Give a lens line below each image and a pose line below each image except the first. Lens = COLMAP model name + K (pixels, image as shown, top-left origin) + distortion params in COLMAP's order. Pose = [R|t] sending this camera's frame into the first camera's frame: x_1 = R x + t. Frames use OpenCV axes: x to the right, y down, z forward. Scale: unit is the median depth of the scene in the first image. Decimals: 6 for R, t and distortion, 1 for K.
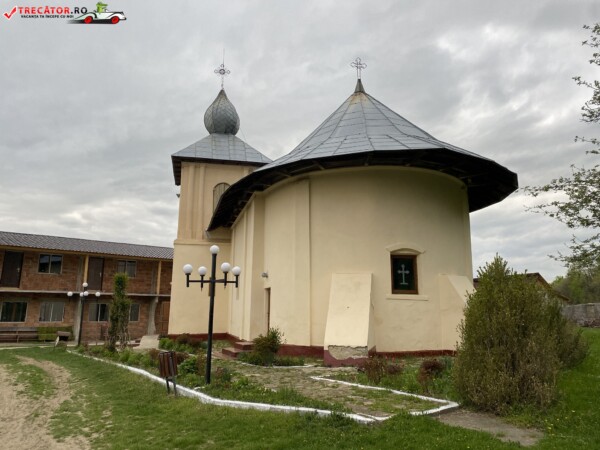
lens RADIAL K [[450.3, 0, 306.0], [0, 450.3, 220.0], [0, 0, 1]] dist [0.038883, -0.032808]
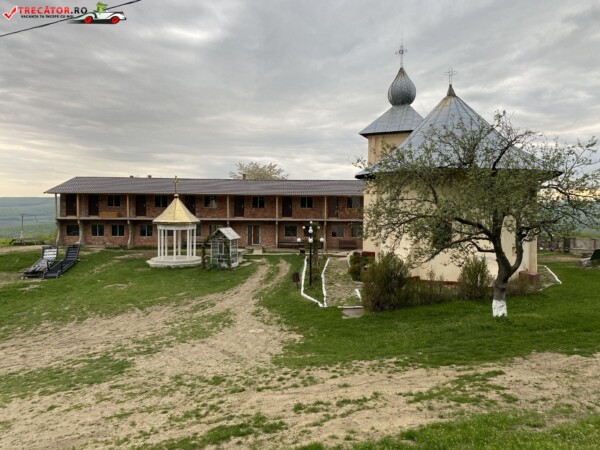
lens RADIAL K [[449.4, 0, 300.8], [0, 449.4, 214.5], [0, 0, 1]] dist [0.051355, -0.056347]
pose [[0.785241, 0.027580, -0.618575, 0.452896], [0.113822, 0.975554, 0.187987, -0.179833], [0.608638, -0.218023, 0.762906, -0.274127]]
